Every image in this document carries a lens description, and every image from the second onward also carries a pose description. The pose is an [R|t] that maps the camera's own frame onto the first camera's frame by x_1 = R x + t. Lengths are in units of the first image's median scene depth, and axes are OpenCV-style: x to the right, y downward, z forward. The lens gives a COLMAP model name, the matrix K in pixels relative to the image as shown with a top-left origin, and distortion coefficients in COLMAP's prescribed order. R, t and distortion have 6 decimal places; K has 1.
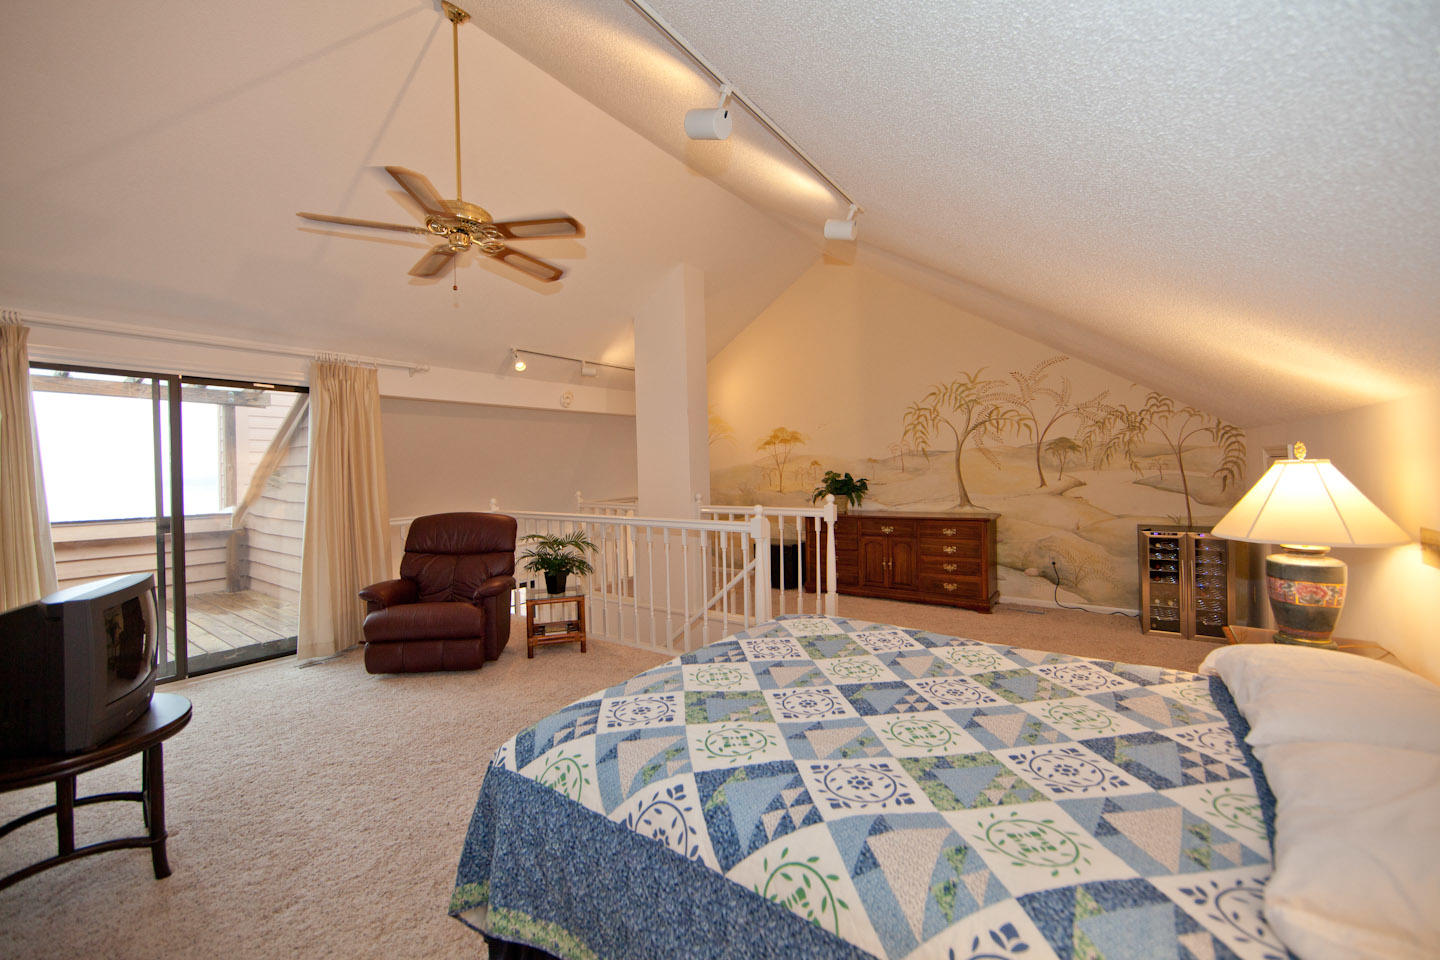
lens RADIAL K [[581.1, 0, 720.4], [0, 581.1, 485.5], [0, 0, 1]] dist [-0.014480, 0.002593]
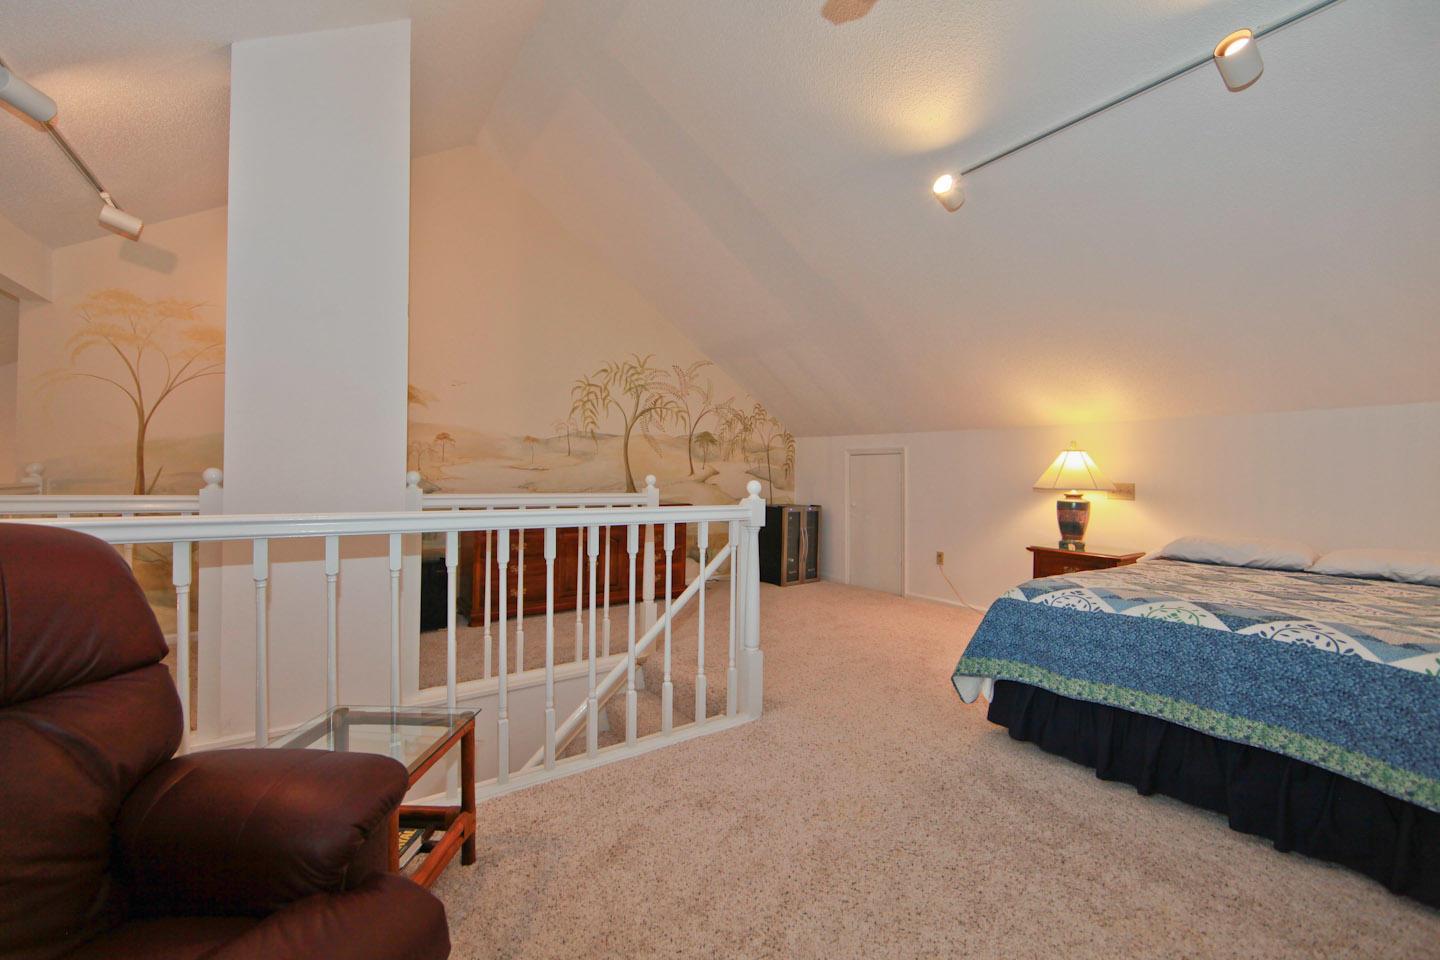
lens RADIAL K [[581.1, 0, 727.0], [0, 581.1, 475.2], [0, 0, 1]] dist [-0.014480, 0.002593]
pose [[0.286235, 0.023757, 0.957865, -0.485809], [0.007394, 0.999608, -0.027001, 0.033203], [-0.958131, 0.014811, 0.285948, 0.627145]]
